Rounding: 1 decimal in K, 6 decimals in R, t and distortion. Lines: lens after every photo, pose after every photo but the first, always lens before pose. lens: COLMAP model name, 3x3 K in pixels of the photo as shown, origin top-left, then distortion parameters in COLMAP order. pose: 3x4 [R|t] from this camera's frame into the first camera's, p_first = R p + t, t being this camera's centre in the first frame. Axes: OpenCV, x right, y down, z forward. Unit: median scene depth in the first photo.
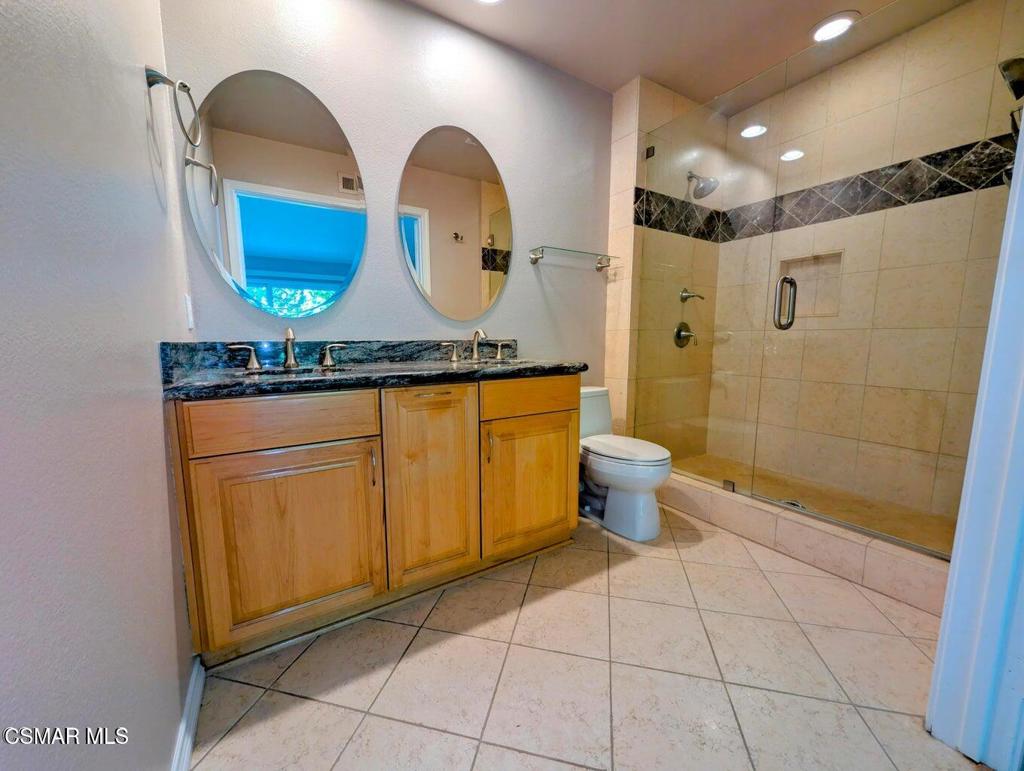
lens RADIAL K [[388.4, 0, 511.0], [0, 388.4, 389.6], [0, 0, 1]] dist [-0.001244, 0.000271]
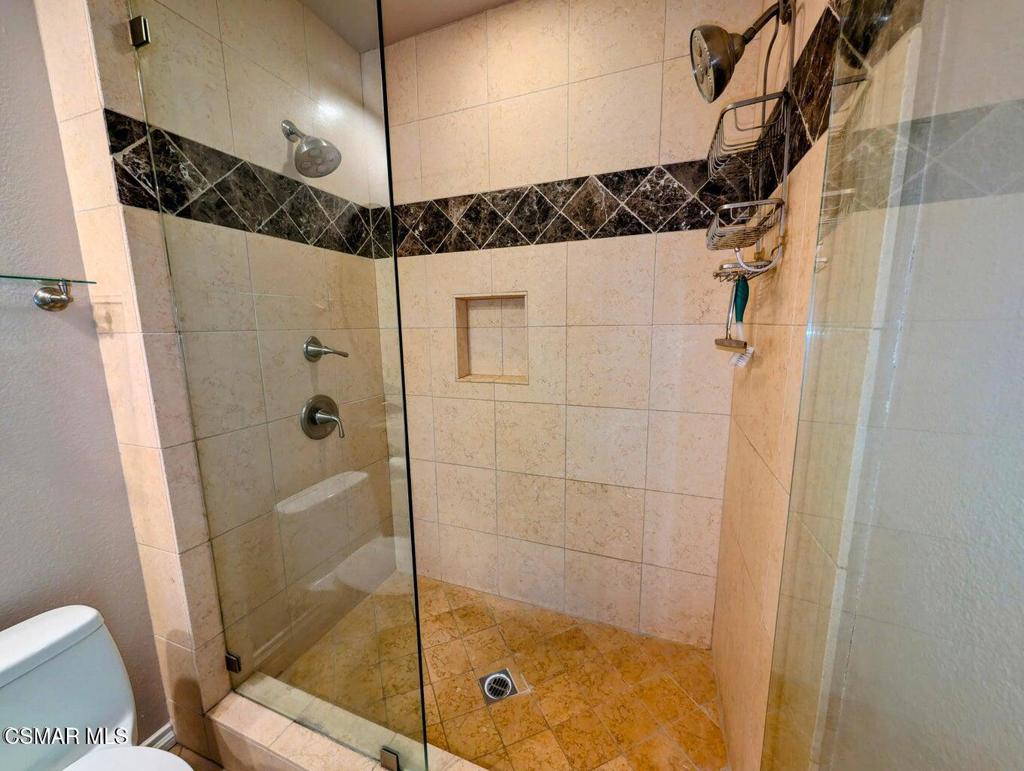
lens RADIAL K [[388.4, 0, 511.0], [0, 388.4, 389.6], [0, 0, 1]] dist [-0.001244, 0.000271]
pose [[0.802977, -0.108217, 0.586103, 0.387232], [0.092901, 0.994084, 0.056269, -0.216337], [-0.588724, 0.009267, 0.808281, 0.430699]]
